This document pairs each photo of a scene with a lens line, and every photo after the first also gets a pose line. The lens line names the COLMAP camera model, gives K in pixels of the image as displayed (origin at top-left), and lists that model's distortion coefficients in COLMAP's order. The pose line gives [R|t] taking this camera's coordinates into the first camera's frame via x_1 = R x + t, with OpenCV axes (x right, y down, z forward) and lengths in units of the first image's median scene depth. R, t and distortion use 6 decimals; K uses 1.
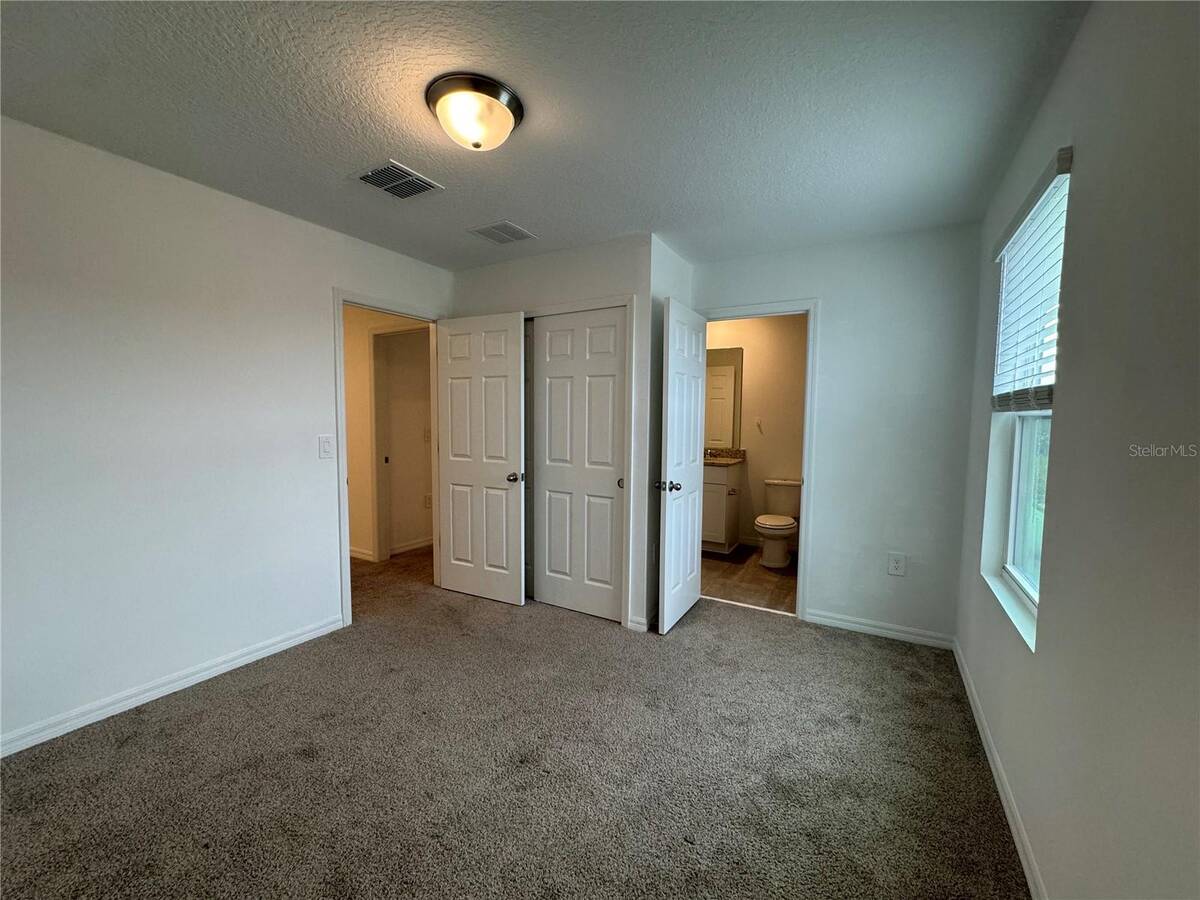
lens RADIAL K [[479.2, 0, 601.5], [0, 479.2, 453.8], [0, 0, 1]] dist [-0.000862, -0.000289]
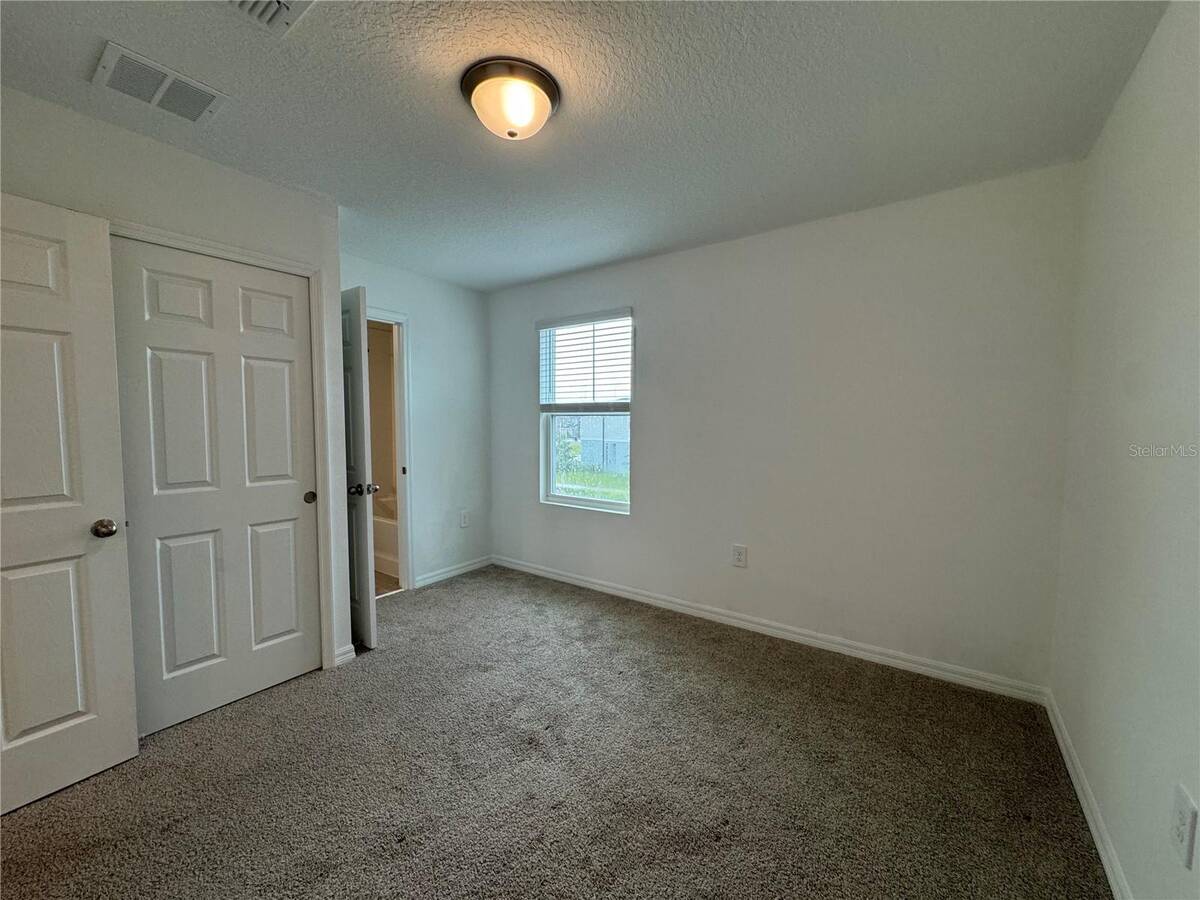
lens RADIAL K [[476.7, 0, 599.0], [0, 476.7, 454.5], [0, 0, 1]] dist [0.001327, 0.000309]
pose [[0.098772, -0.079986, 0.991890, -0.723343], [0.076226, 0.994444, 0.072601, -0.032191], [-0.992186, 0.068437, 0.104320, 0.443179]]
